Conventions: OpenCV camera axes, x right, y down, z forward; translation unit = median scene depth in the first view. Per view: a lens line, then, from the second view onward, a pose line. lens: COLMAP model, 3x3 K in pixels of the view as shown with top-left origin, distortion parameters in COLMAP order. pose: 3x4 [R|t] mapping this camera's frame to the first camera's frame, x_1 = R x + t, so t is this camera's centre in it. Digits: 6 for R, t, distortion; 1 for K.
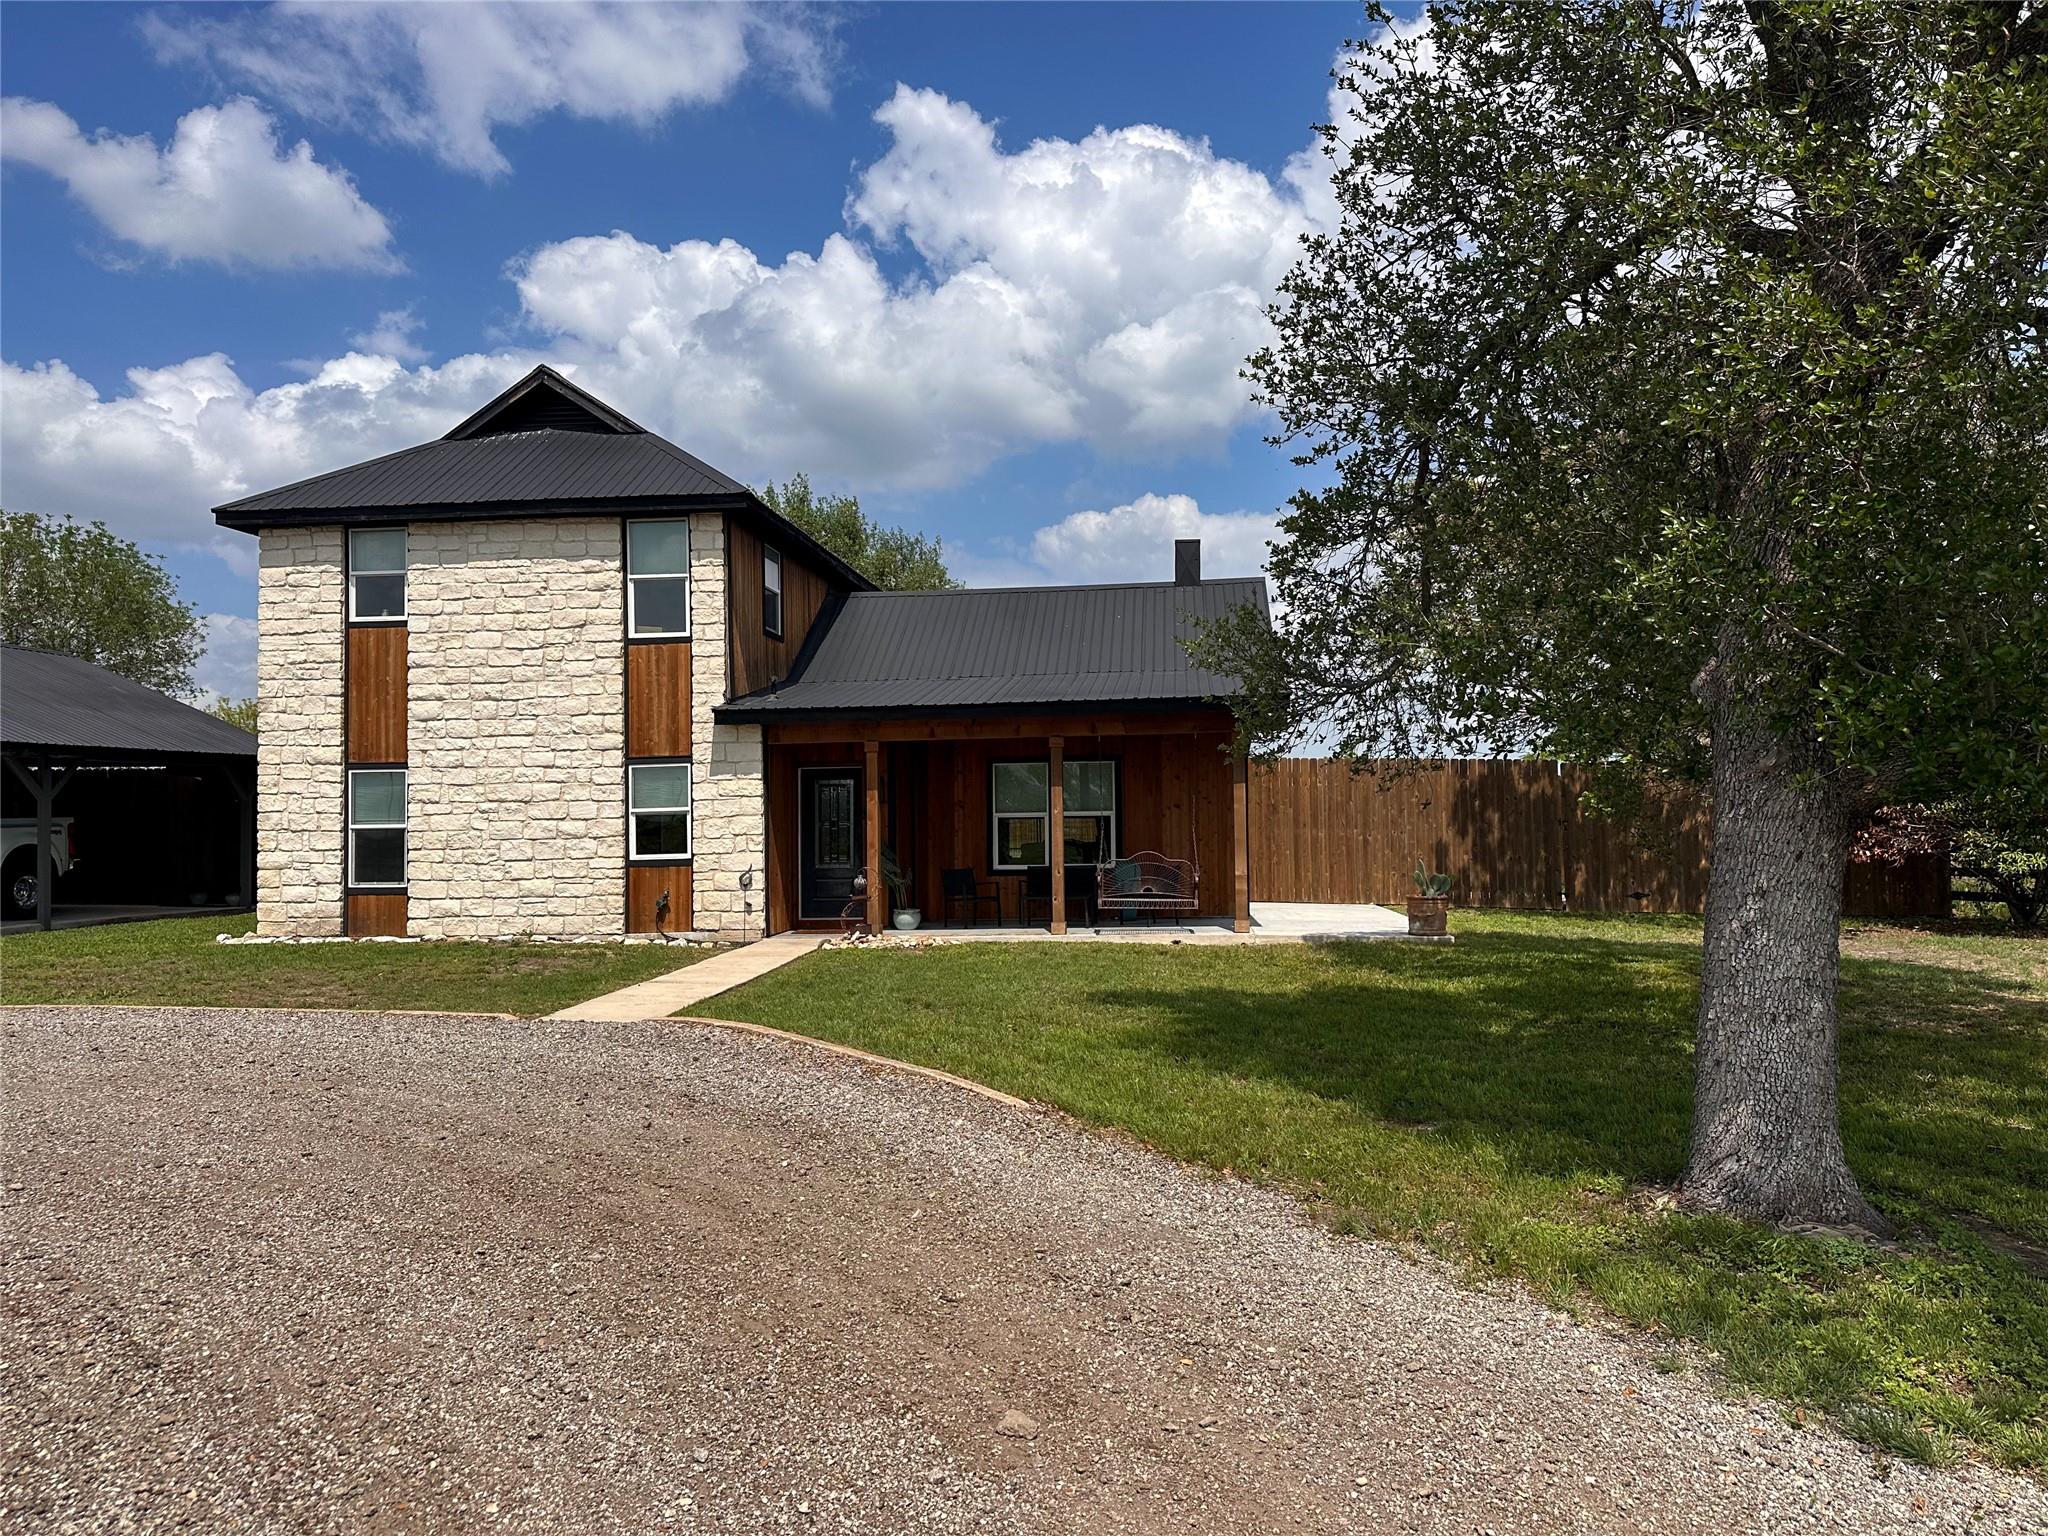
lens RADIAL K [[1424.9, 0, 1033.0], [0, 1424.9, 776.2], [0, 0, 1]] dist [0.046034, -0.042130]
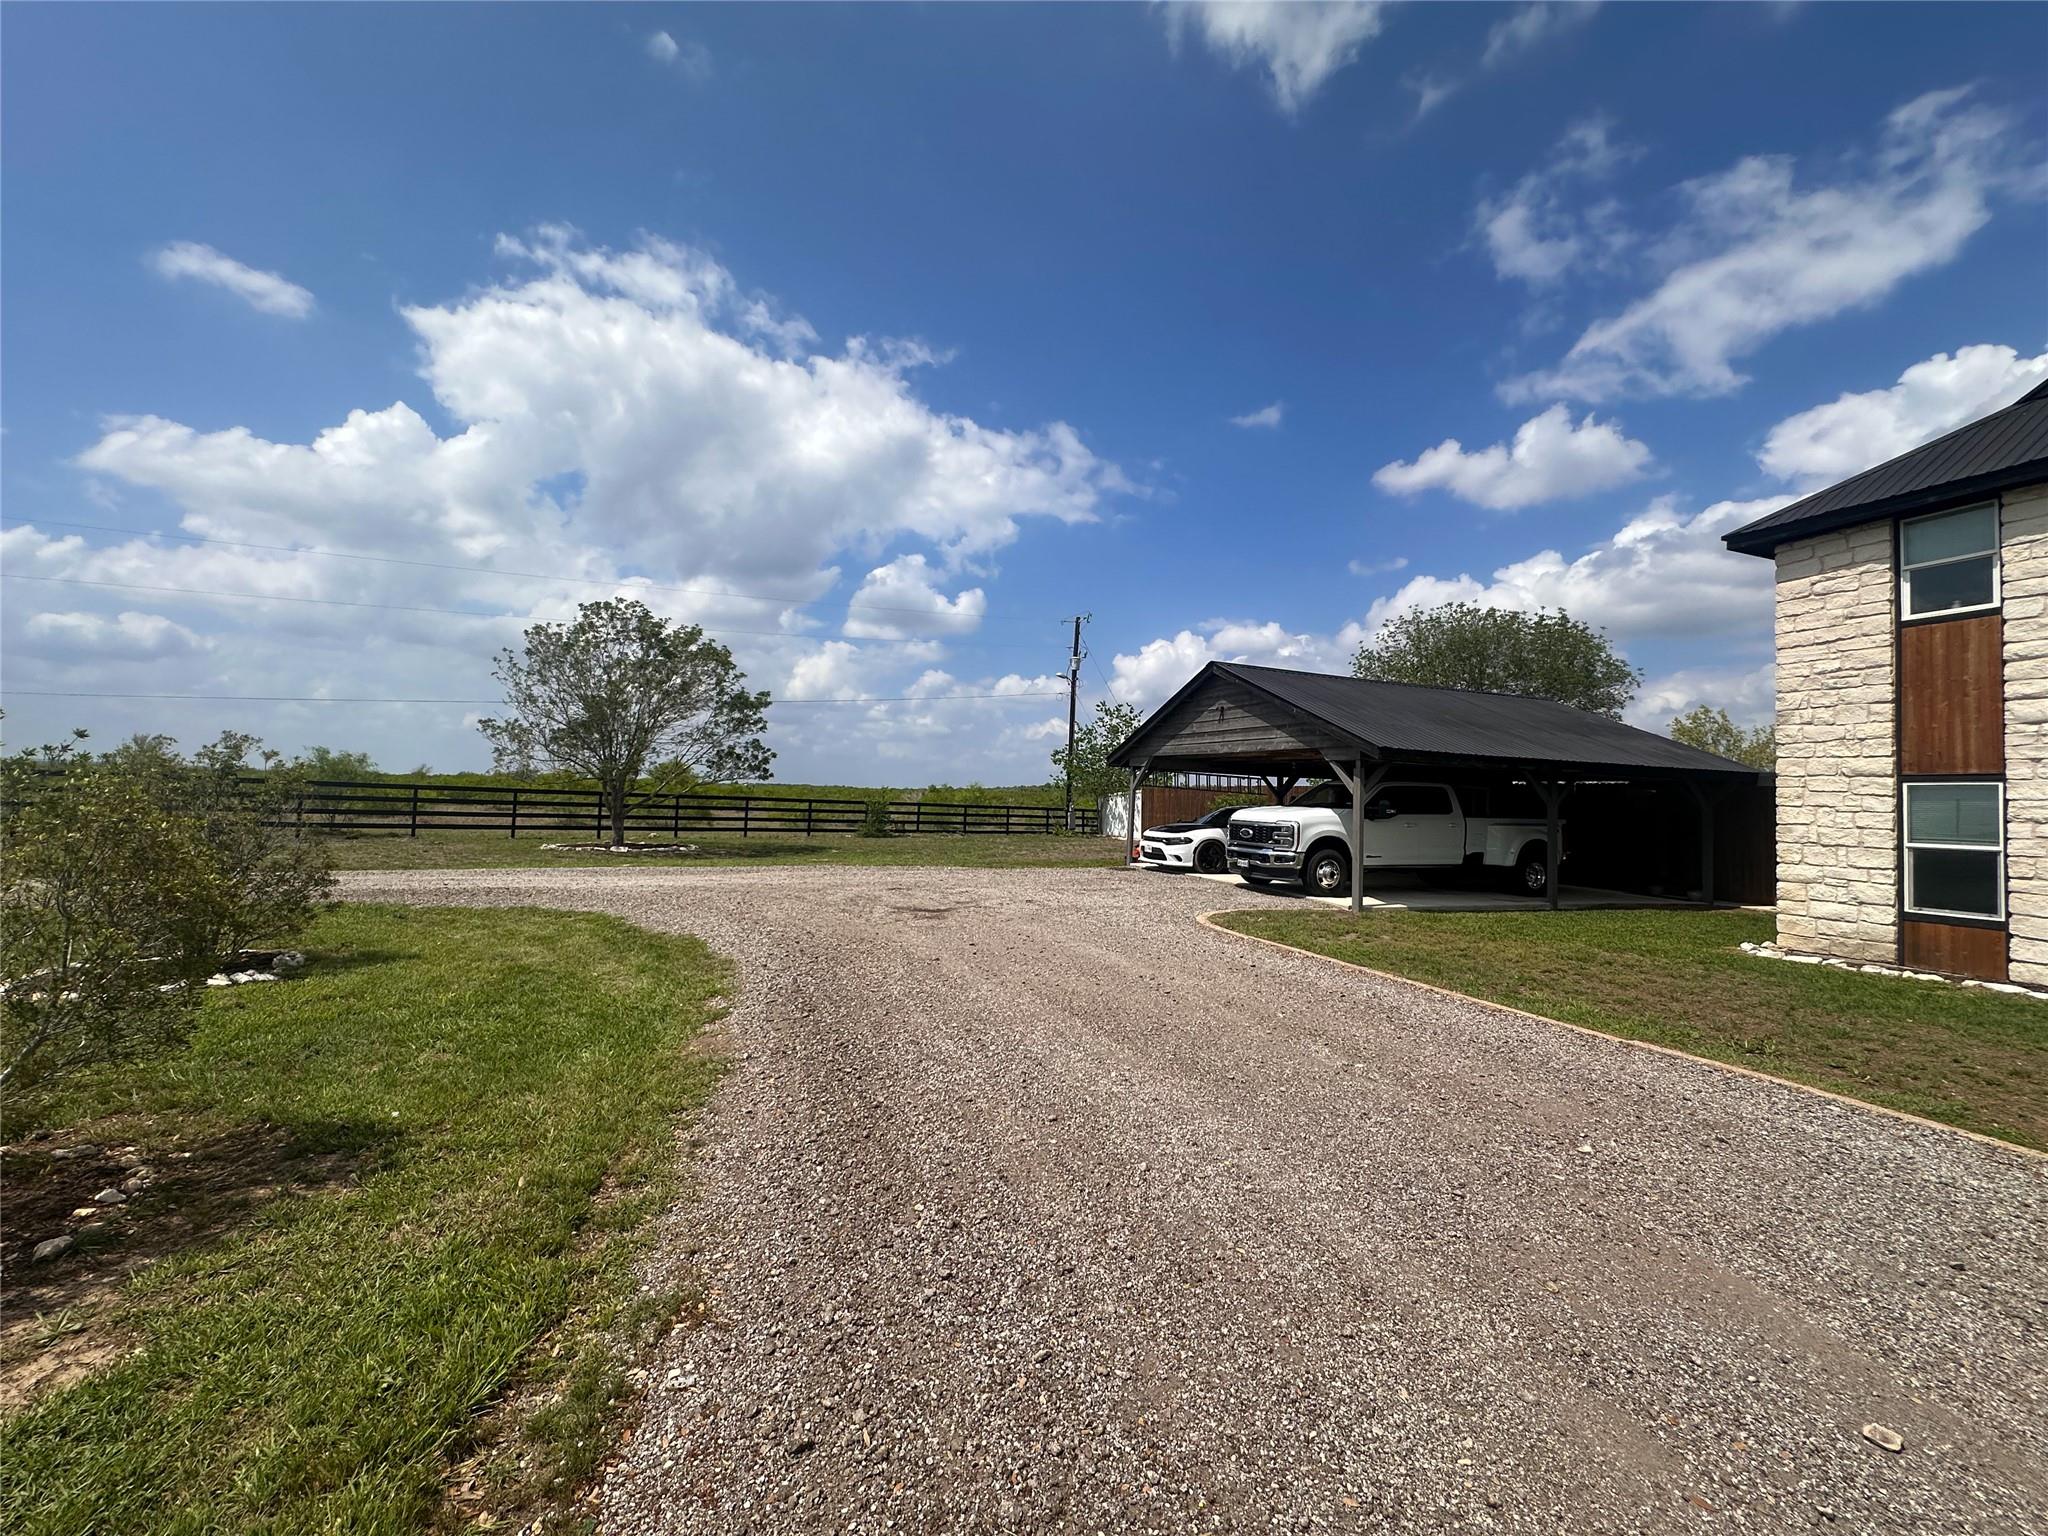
lens RADIAL K [[817.3, 0, 1024.8], [0, 817.3, 768.2], [0, 0, 1]] dist [0.002077, -0.000351]
pose [[0.456097, -0.013260, -0.889831, -0.272196], [-0.014738, 0.999639, -0.022451, 0.006619], [0.889808, 0.023355, 0.455737, 0.270904]]
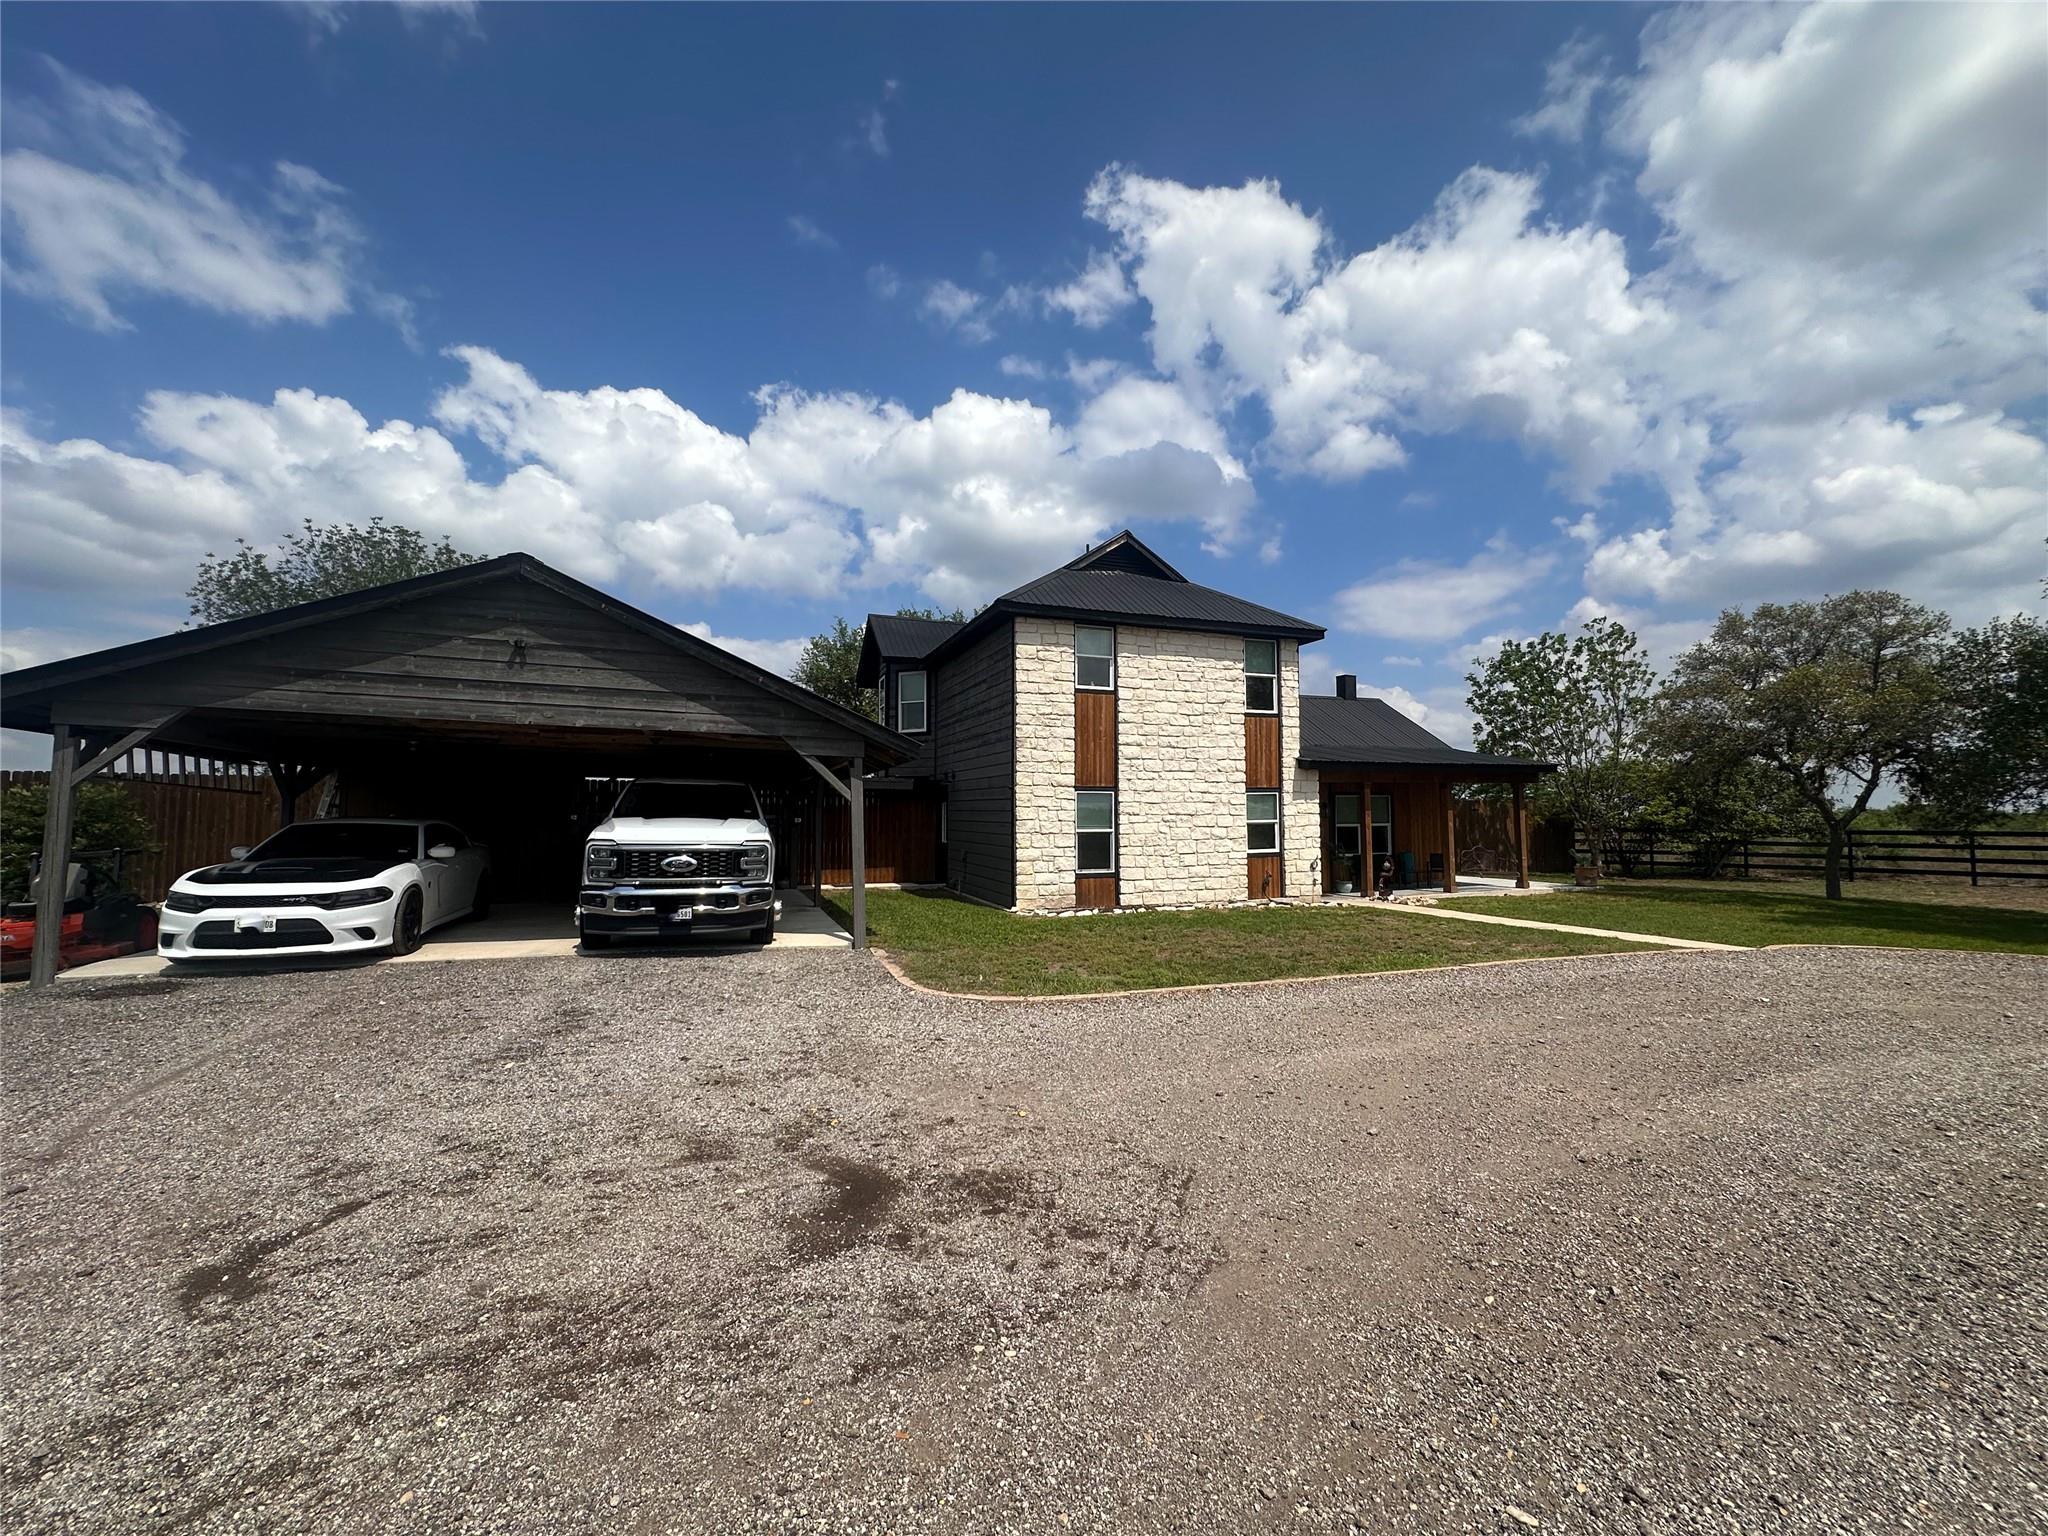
lens RADIAL K [[817.3, 0, 1037.0], [0, 817.3, 771.5], [0, 0, 1]] dist [0.002077, -0.000351]
pose [[0.896066, 0.035391, 0.442509, -0.886357], [-0.021579, 0.999111, -0.036212, 0.006594], [-0.443397, 0.022900, 0.896033, 0.291440]]
